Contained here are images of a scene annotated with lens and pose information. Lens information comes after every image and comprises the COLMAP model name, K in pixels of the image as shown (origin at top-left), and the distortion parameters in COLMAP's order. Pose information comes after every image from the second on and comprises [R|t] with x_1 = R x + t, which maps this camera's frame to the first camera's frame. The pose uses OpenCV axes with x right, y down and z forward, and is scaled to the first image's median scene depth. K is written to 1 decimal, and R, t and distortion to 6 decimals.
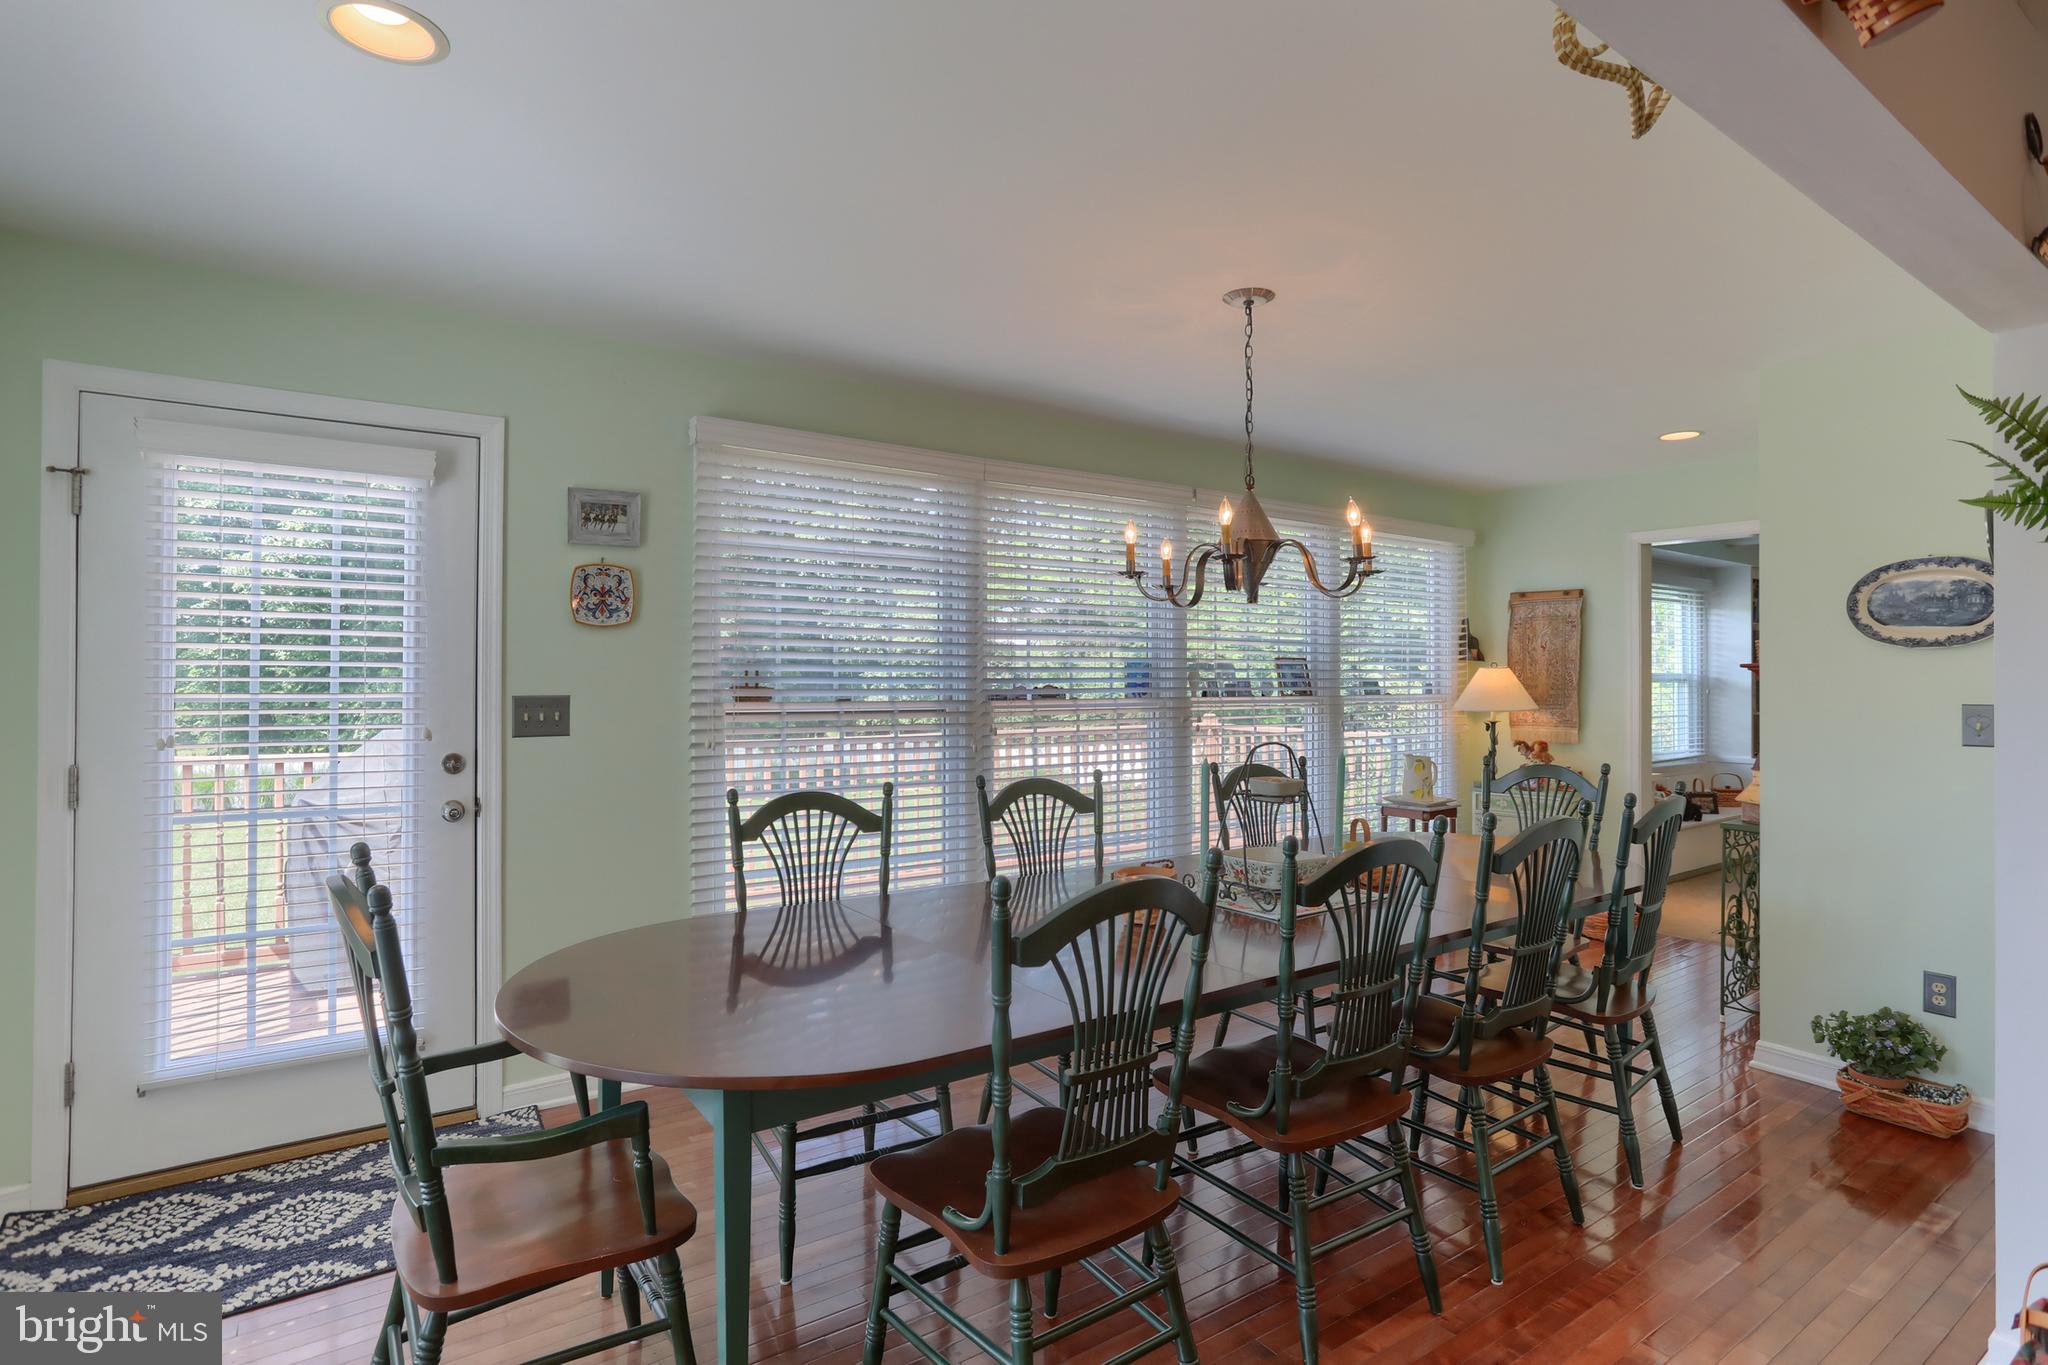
lens RADIAL K [[1040.0, 0, 1031.1], [0, 1040.0, 682.1], [0, 0, 1]] dist [-0.062250, 0.040172]
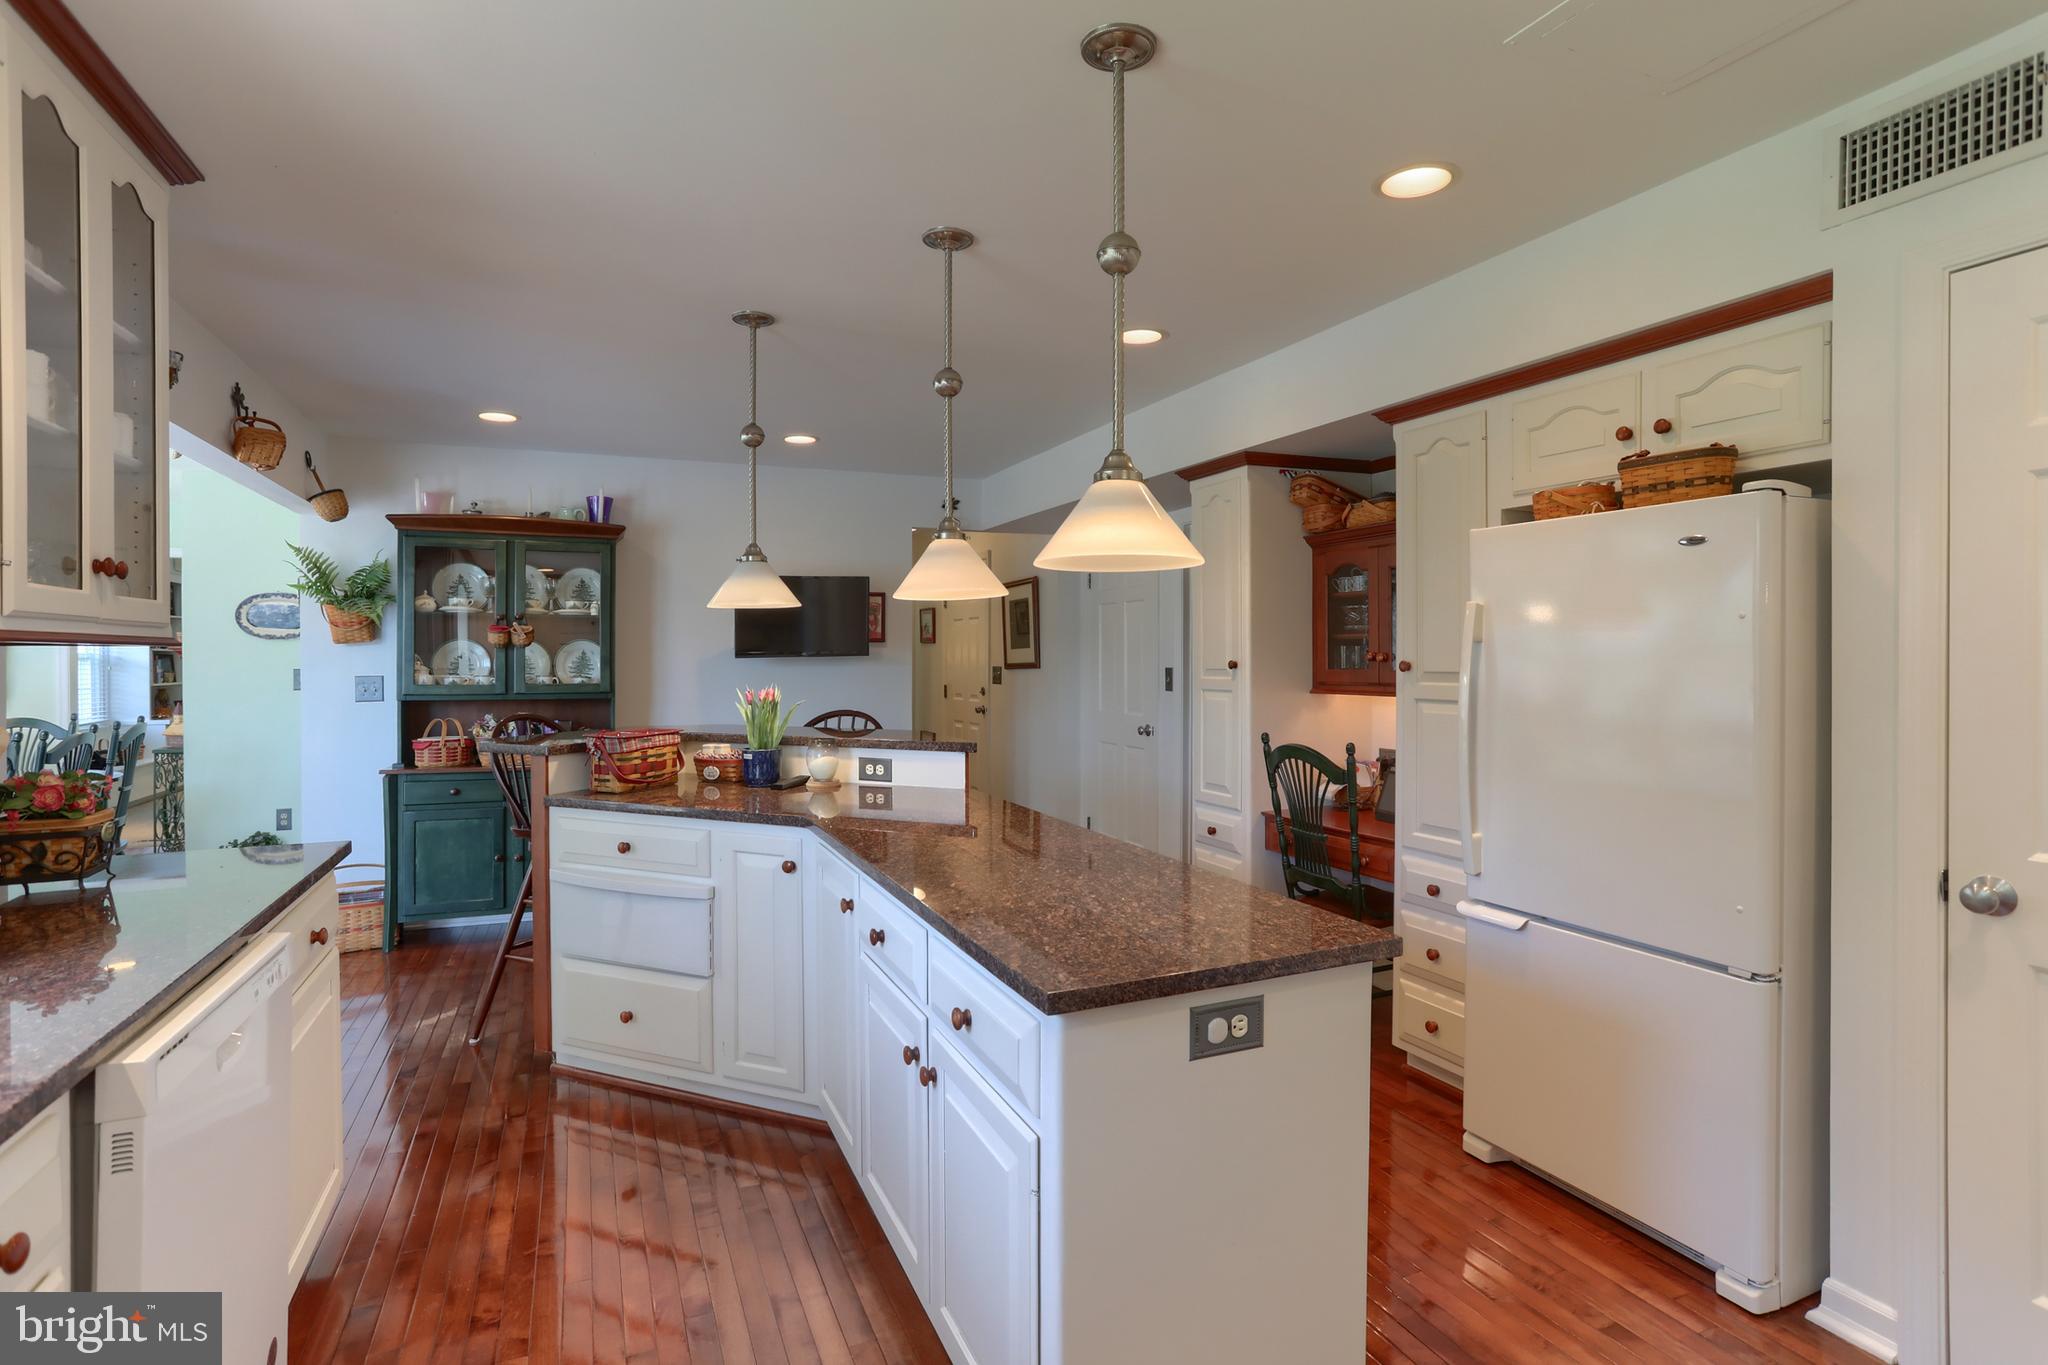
lens RADIAL K [[1027.1, 0, 1031.7], [0, 1027.1, 656.5], [0, 0, 1]] dist [-0.062666, 0.039034]
pose [[0.204491, -0.001891, 0.978867, -0.626437], [0.006860, 0.999976, 0.000499, 0.005449], [-0.978844, 0.006613, 0.204499, -0.720459]]
